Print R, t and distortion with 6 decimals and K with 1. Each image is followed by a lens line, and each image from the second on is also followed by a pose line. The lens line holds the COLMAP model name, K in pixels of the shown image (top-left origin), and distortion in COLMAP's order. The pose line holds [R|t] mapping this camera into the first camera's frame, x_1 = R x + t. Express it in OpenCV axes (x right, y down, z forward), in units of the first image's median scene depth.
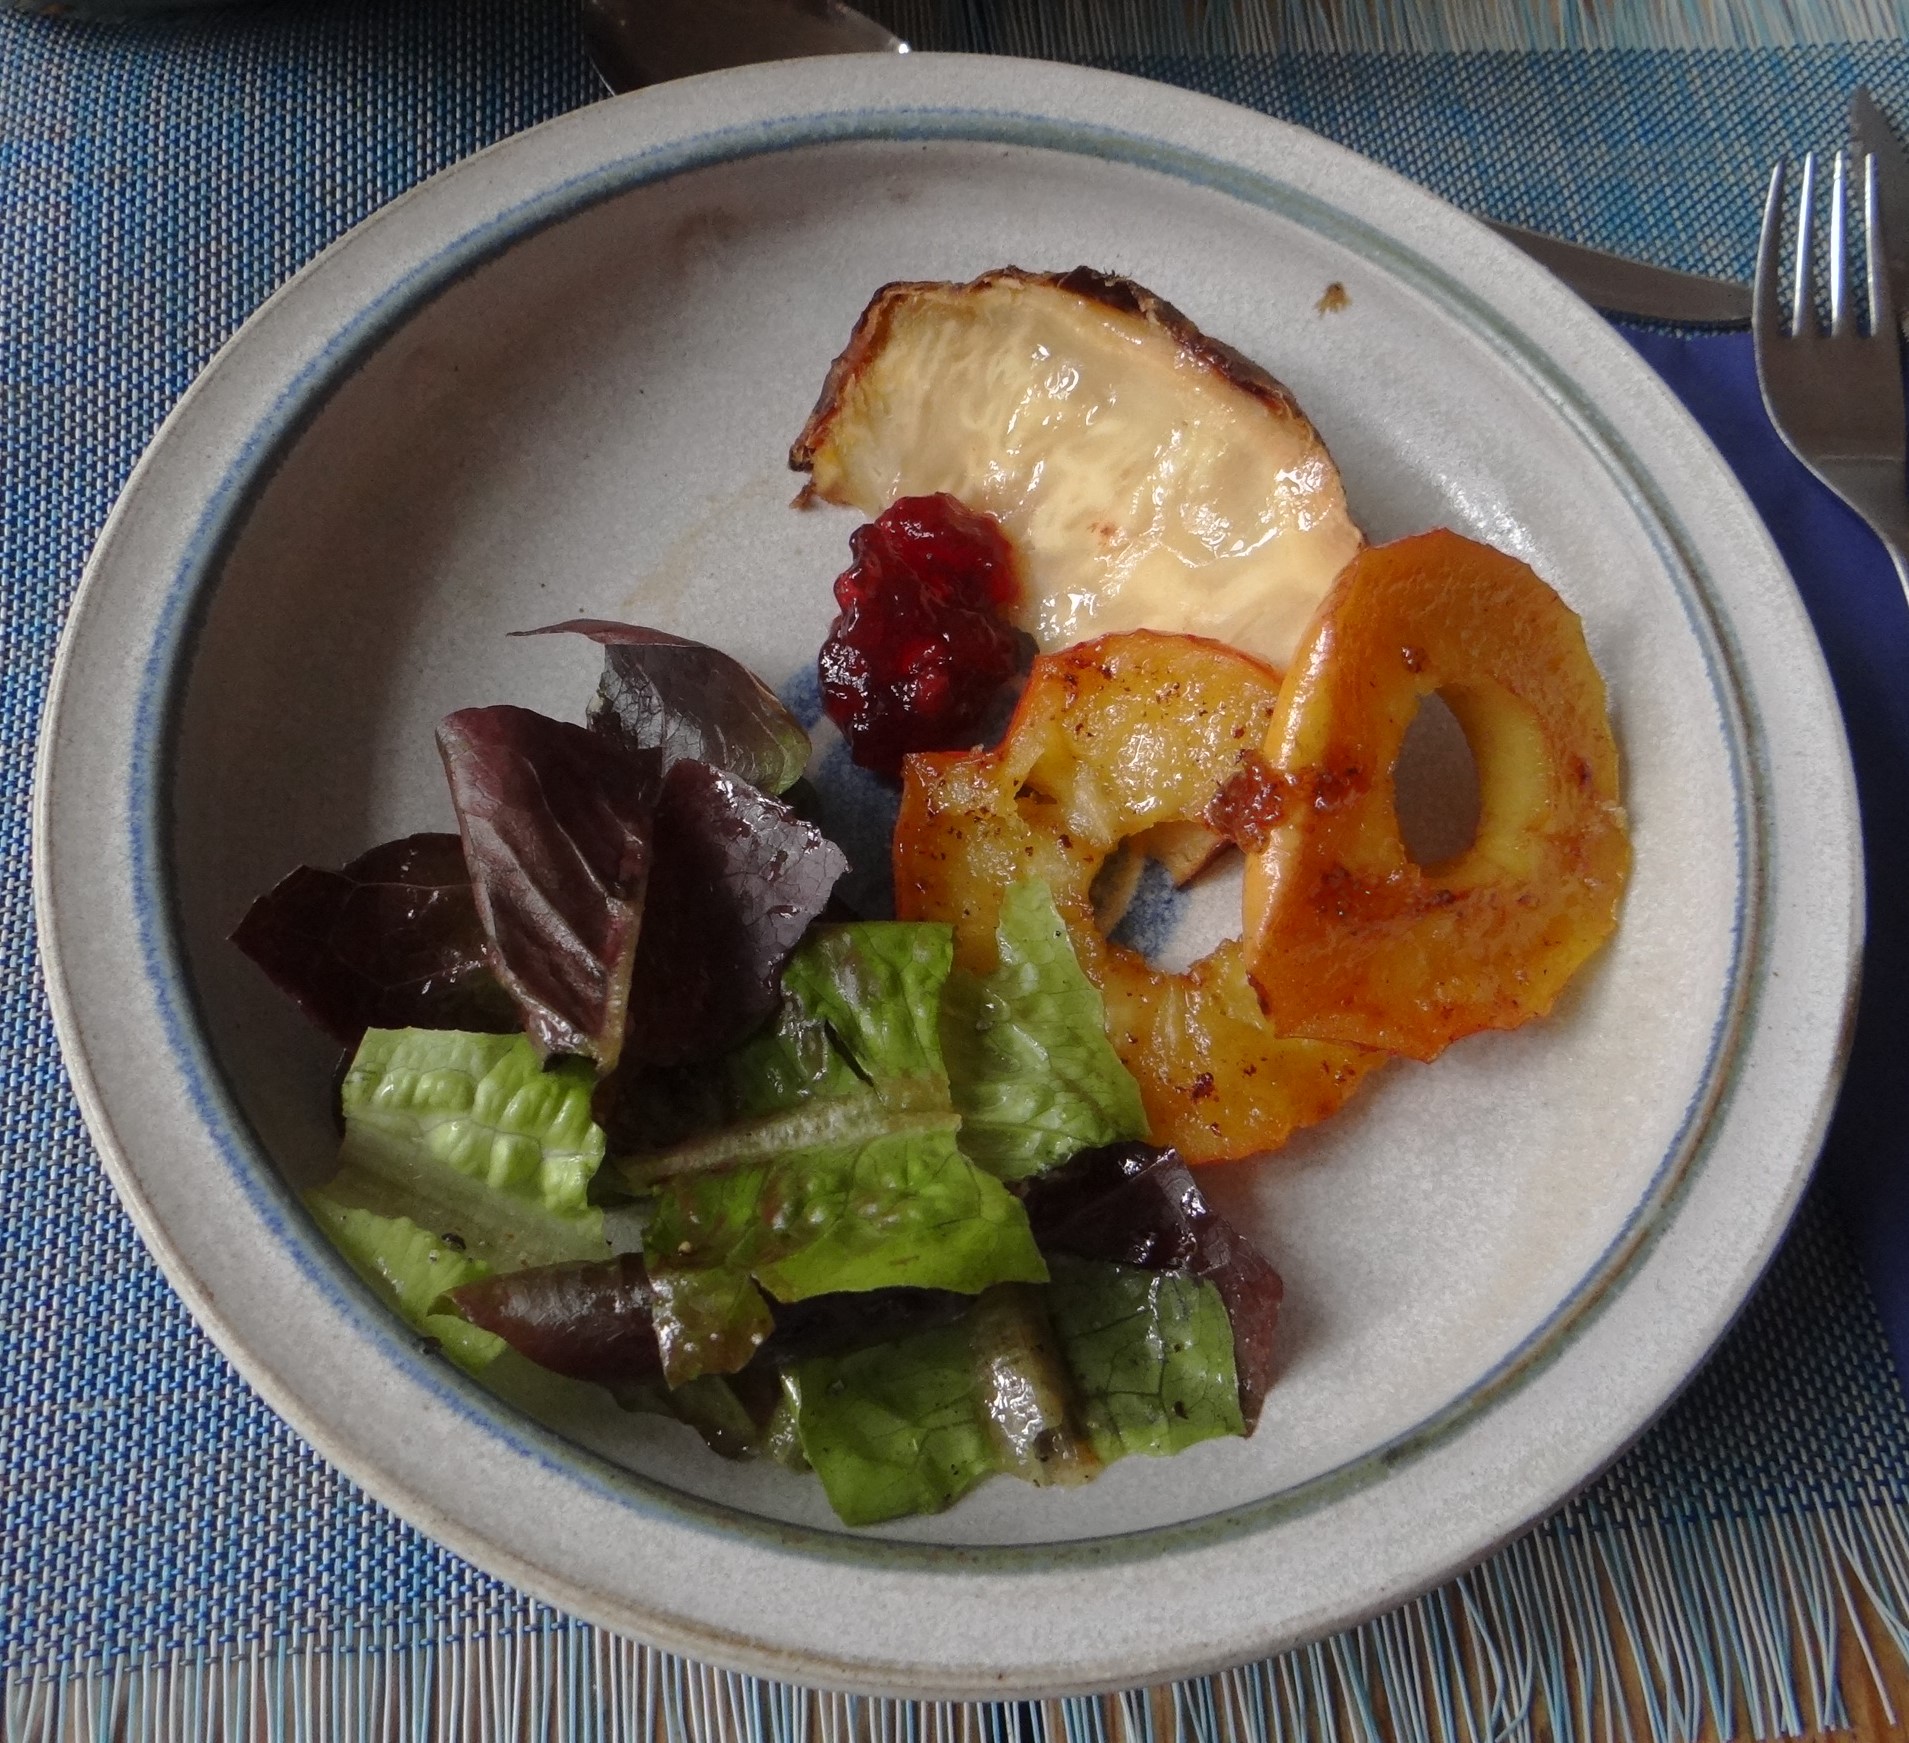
lens RADIAL K [[2055.0, 0, 958.1], [0, 2055.0, 871.1], [0, 0, 1]] dist [0.003652, 0.000000]
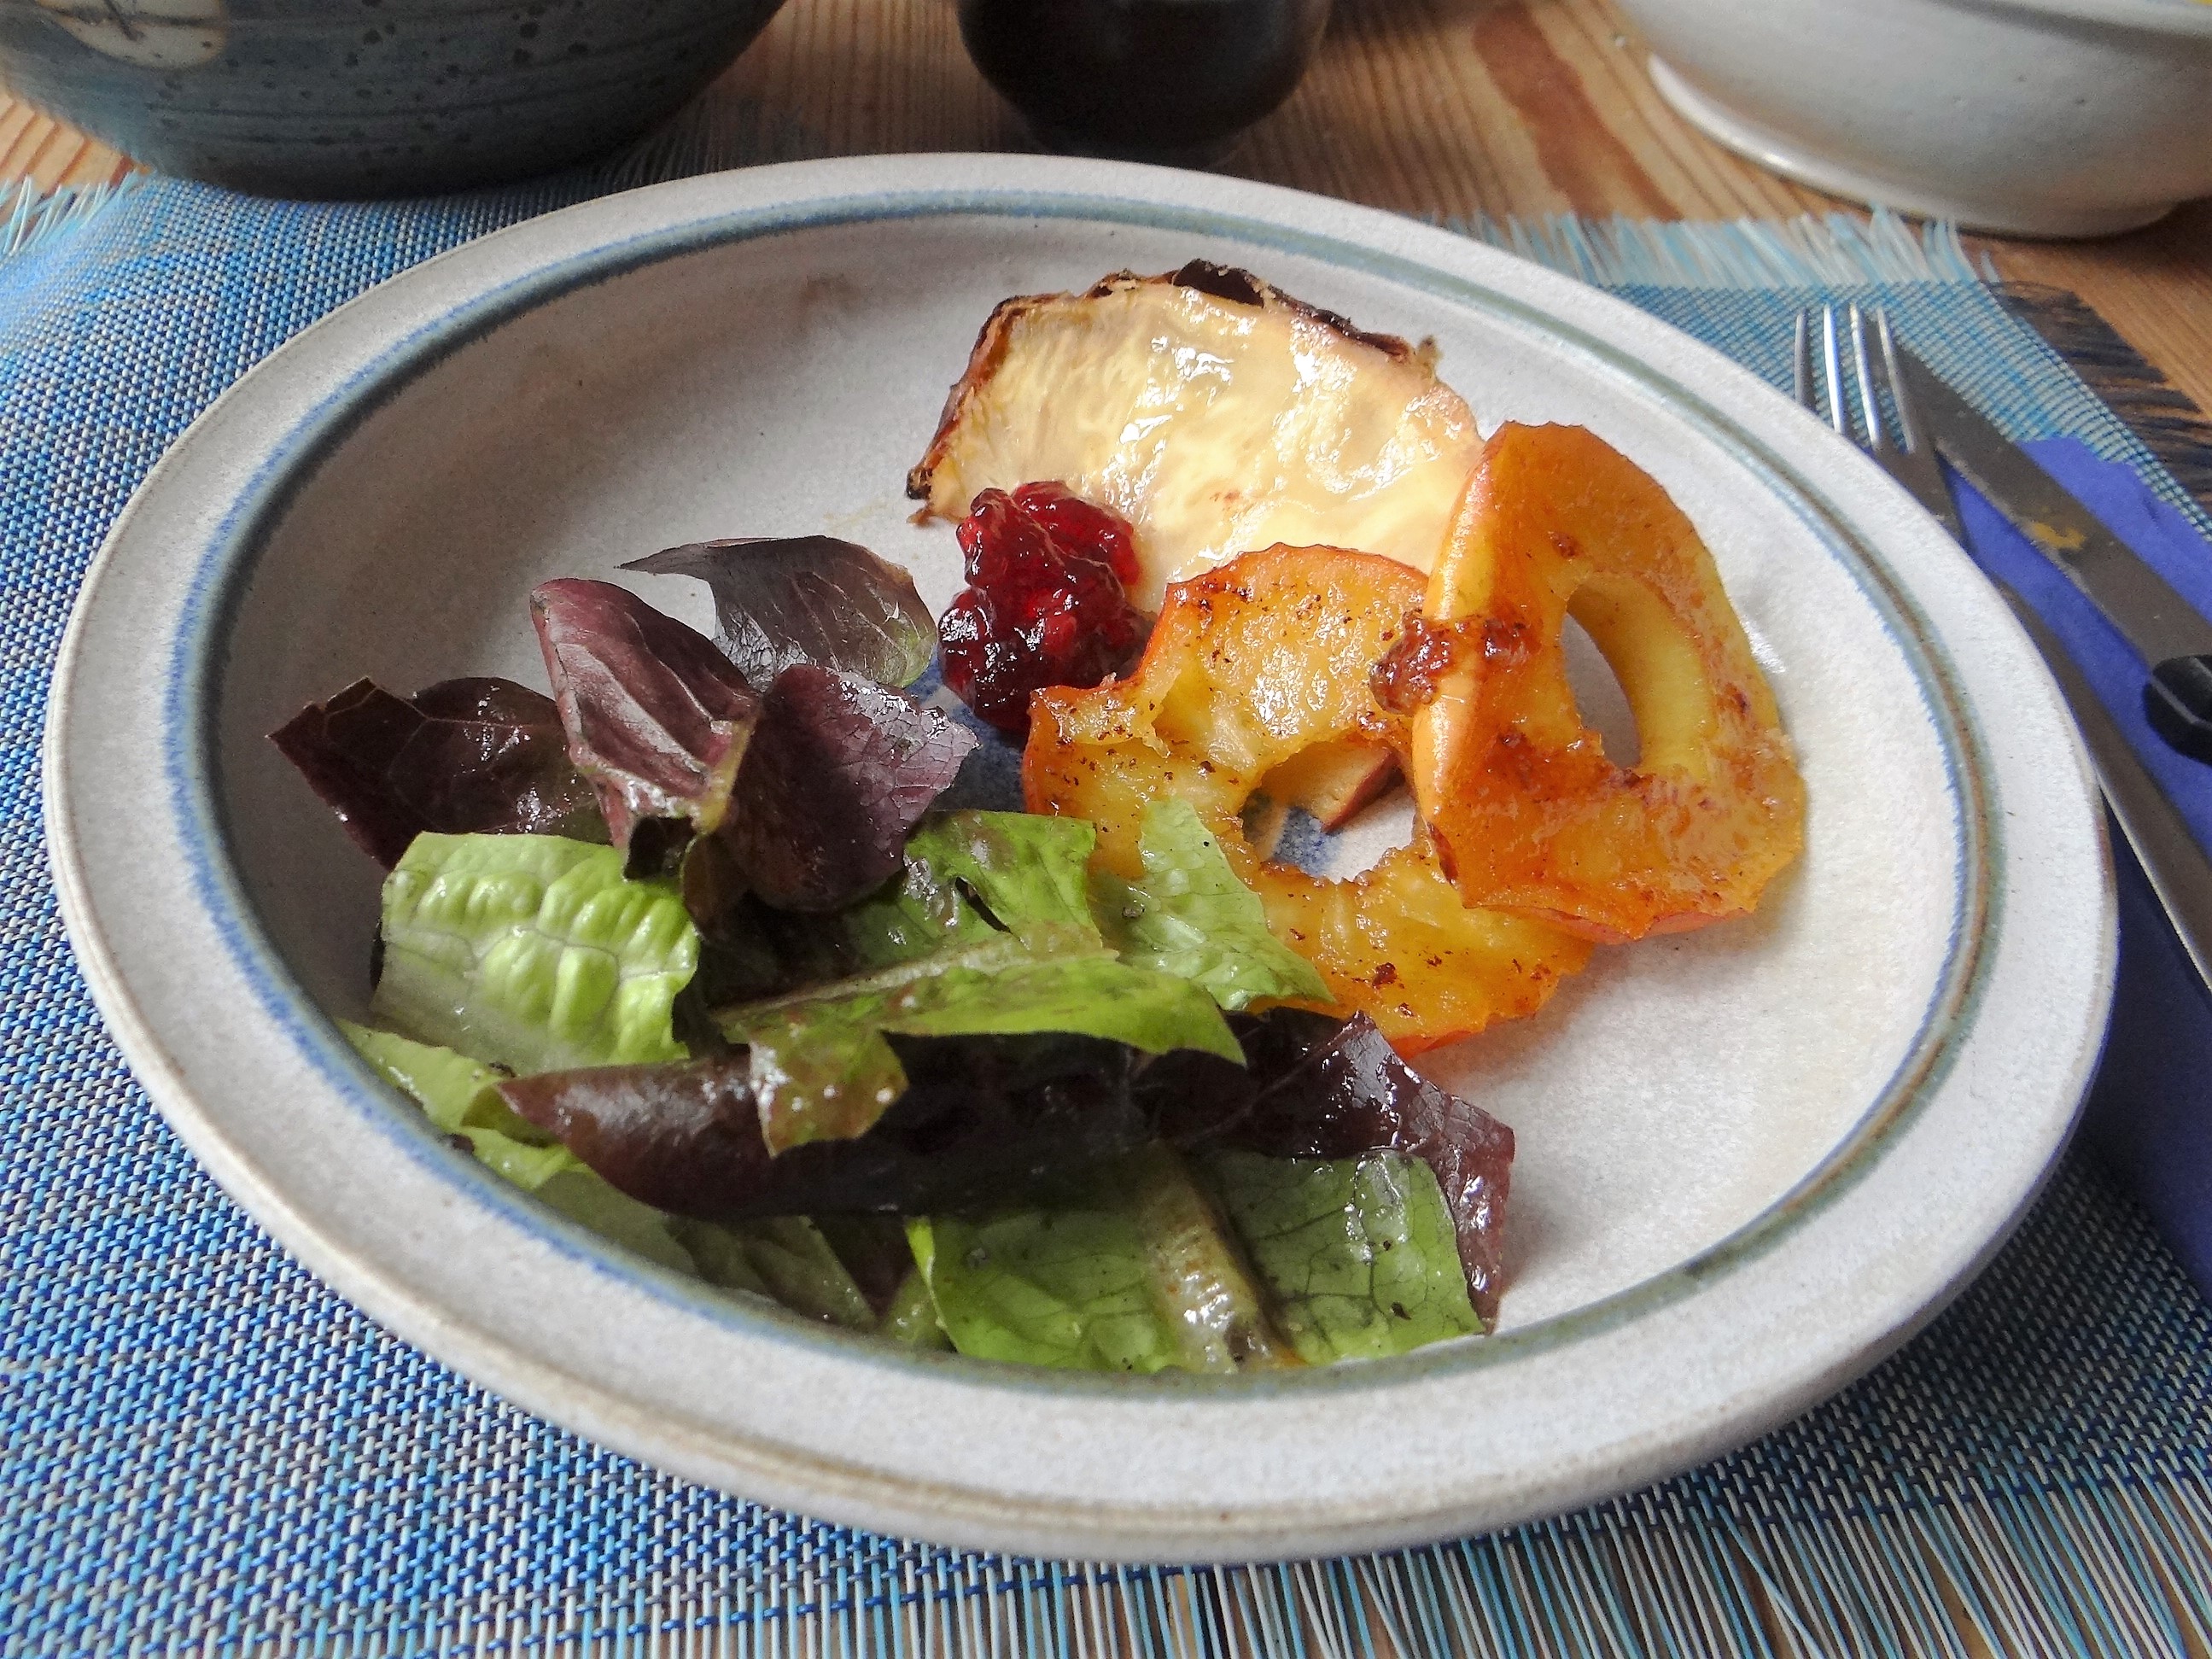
lens RADIAL K [[1750.2, 0, 1069.2], [0, 1750.2, 867.6], [0, 0, 1]] dist [0.003751, -0.013788]
pose [[0.999166, -0.009748, 0.039660, -0.045138], [0.022078, 0.945891, -0.323732, 0.305661], [-0.034359, 0.324338, 0.945317, 0.288701]]
